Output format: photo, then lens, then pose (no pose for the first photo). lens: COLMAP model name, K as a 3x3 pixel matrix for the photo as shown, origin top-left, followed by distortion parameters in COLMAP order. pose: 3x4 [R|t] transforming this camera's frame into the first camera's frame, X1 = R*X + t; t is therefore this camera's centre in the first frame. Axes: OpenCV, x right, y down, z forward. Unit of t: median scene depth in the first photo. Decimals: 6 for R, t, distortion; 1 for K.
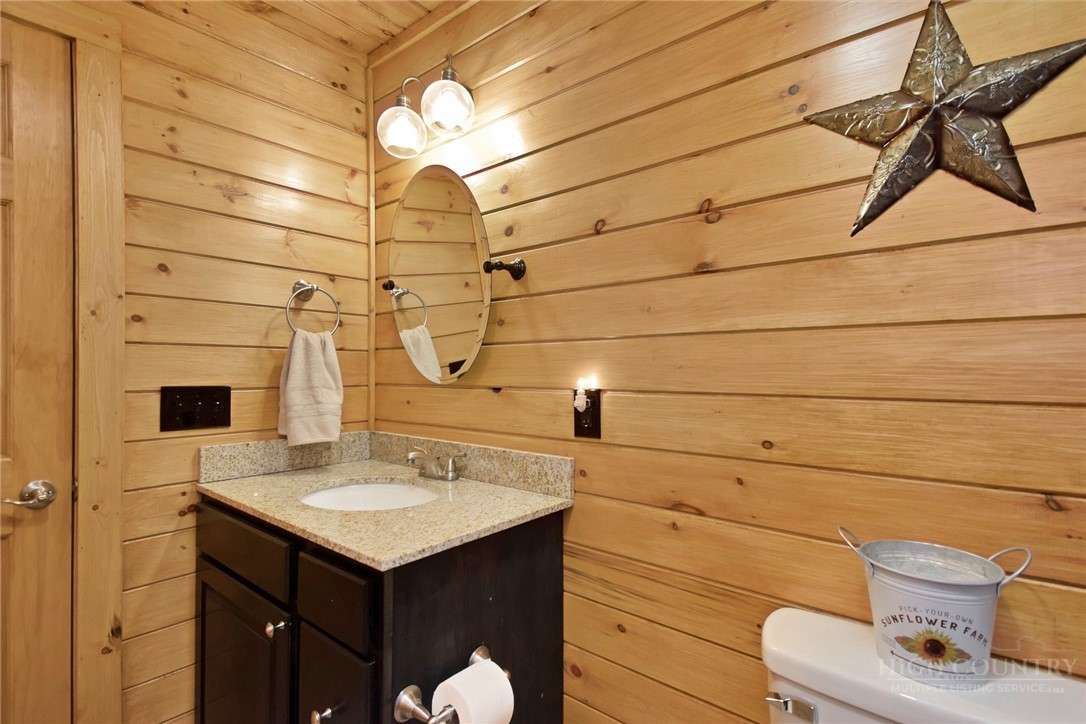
lens RADIAL K [[491.7, 0, 537.2], [0, 491.7, 380.5], [0, 0, 1]] dist [0.046704, -0.030220]
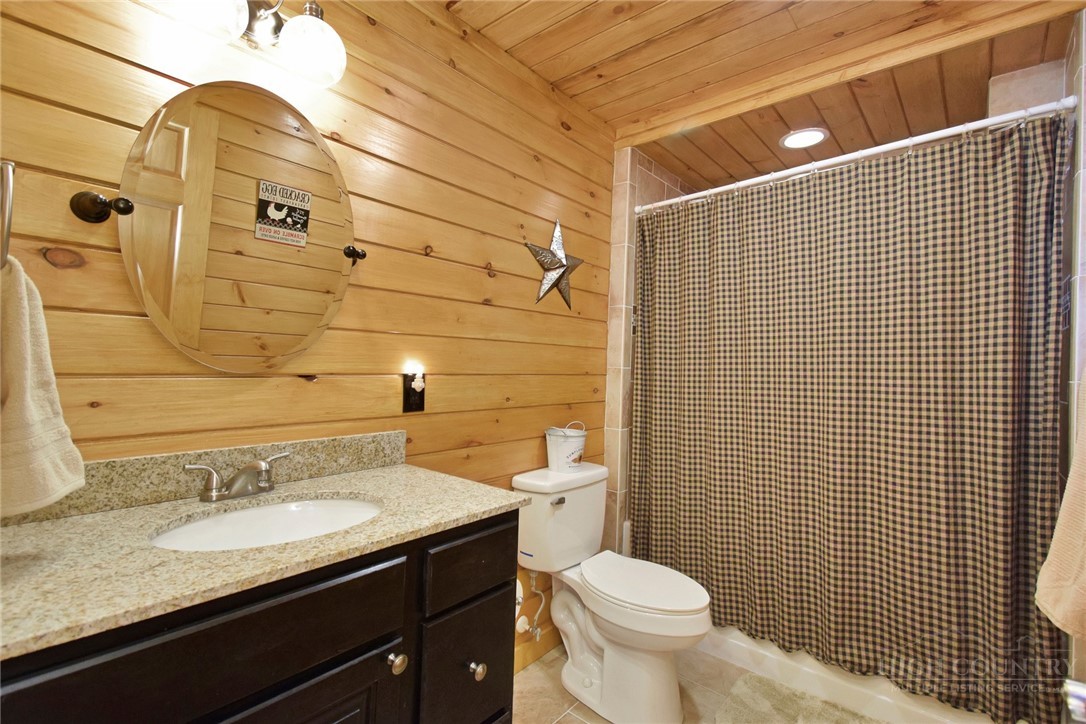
lens RADIAL K [[491.7, 0, 537.2], [0, 491.7, 380.5], [0, 0, 1]] dist [0.046704, -0.030220]
pose [[0.048187, -0.038859, 0.998082, -1.206897], [-0.010288, 0.999171, 0.039398, -0.019352], [-0.998785, -0.012167, 0.047747, 0.646718]]
